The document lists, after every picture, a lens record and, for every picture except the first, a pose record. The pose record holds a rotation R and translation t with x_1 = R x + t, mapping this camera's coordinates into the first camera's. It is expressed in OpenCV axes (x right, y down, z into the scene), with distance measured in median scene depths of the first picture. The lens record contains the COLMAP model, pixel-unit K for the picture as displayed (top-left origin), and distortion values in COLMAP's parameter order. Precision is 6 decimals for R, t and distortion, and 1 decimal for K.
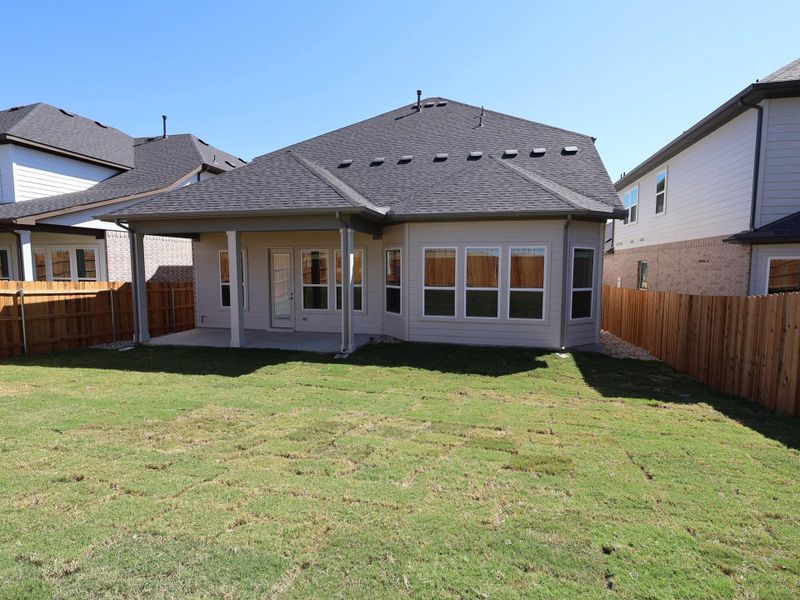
lens RADIAL K [[416.2, 0, 400.7], [0, 416.2, 300.8], [0, 0, 1]] dist [-0.006009, 0.002149]
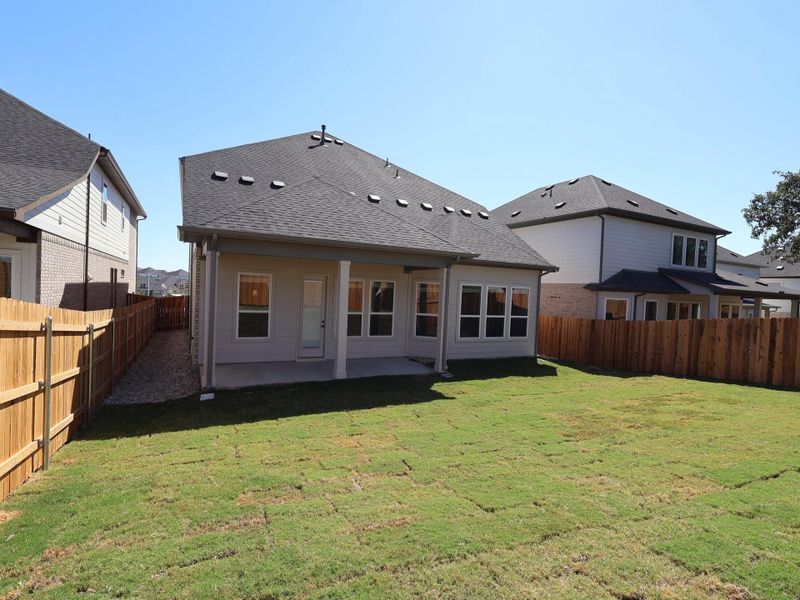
lens RADIAL K [[416.2, 0, 397.9], [0, 416.2, 304.5], [0, 0, 1]] dist [-0.006009, 0.002149]
pose [[0.763097, 0.008336, 0.646231, -0.914327], [0.014309, 0.999454, -0.029788, -0.030977], [-0.646126, 0.031978, 0.762560, 0.162868]]
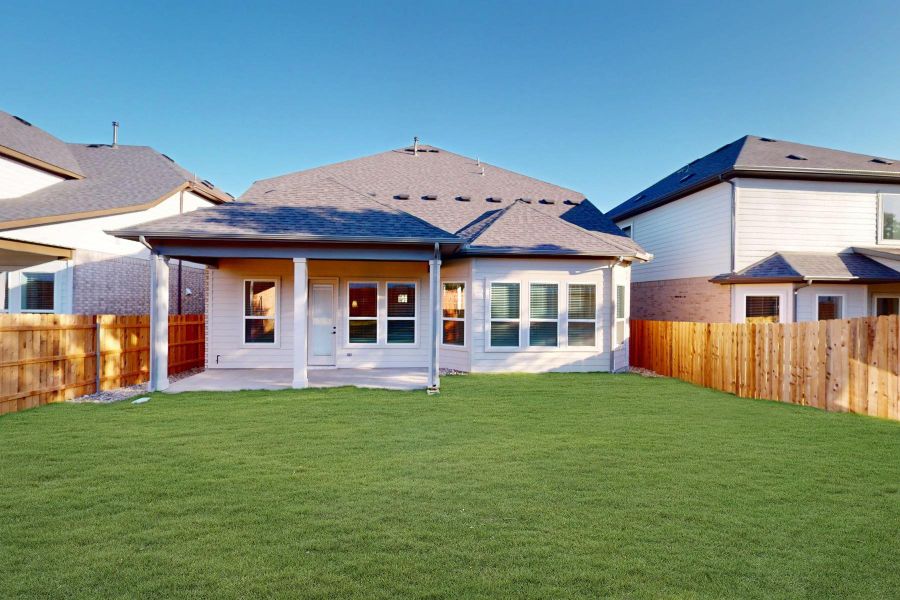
lens RADIAL K [[390.9, 0, 447.4], [0, 390.9, 300.0], [0, 0, 1]] dist [-0.002348, 0.001164]
pose [[0.948542, 0.007991, 0.316550, -0.357984], [0.018808, 0.996495, -0.081515, -0.002491], [-0.316092, 0.083275, 0.945067, 0.112735]]
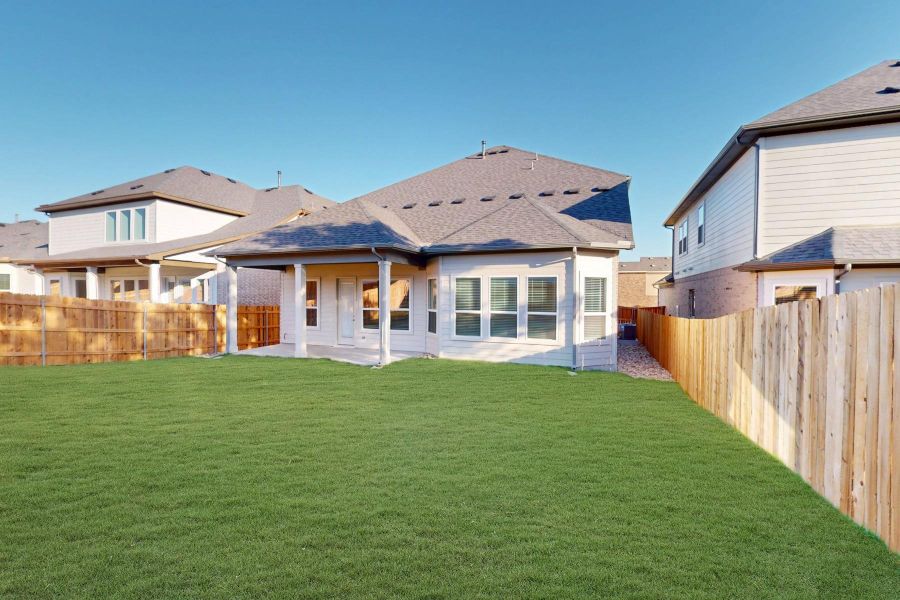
lens RADIAL K [[390.9, 0, 448.2], [0, 390.9, 298.5], [0, 0, 1]] dist [-0.002348, 0.001164]
pose [[0.989268, 0.004919, -0.146029, 0.198030], [-0.015965, 0.997088, -0.074567, 0.015476], [0.145237, 0.076099, 0.986466, -0.073290]]
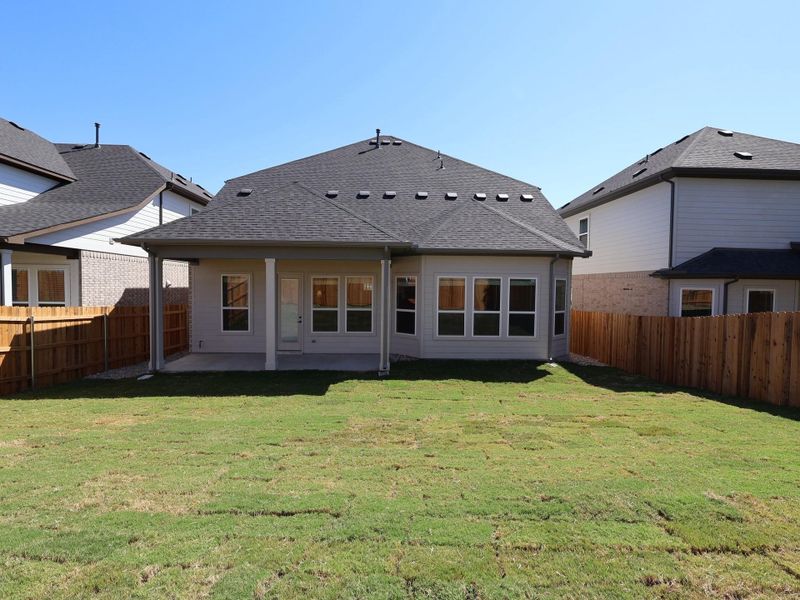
lens RADIAL K [[416.2, 0, 399.0], [0, 416.2, 301.5], [0, 0, 1]] dist [-0.006009, 0.002149]
pose [[0.964157, -0.000566, 0.265331, -0.358852], [0.012739, 0.998943, -0.044159, -0.008931], [-0.265025, 0.045957, 0.963146, -0.085338]]
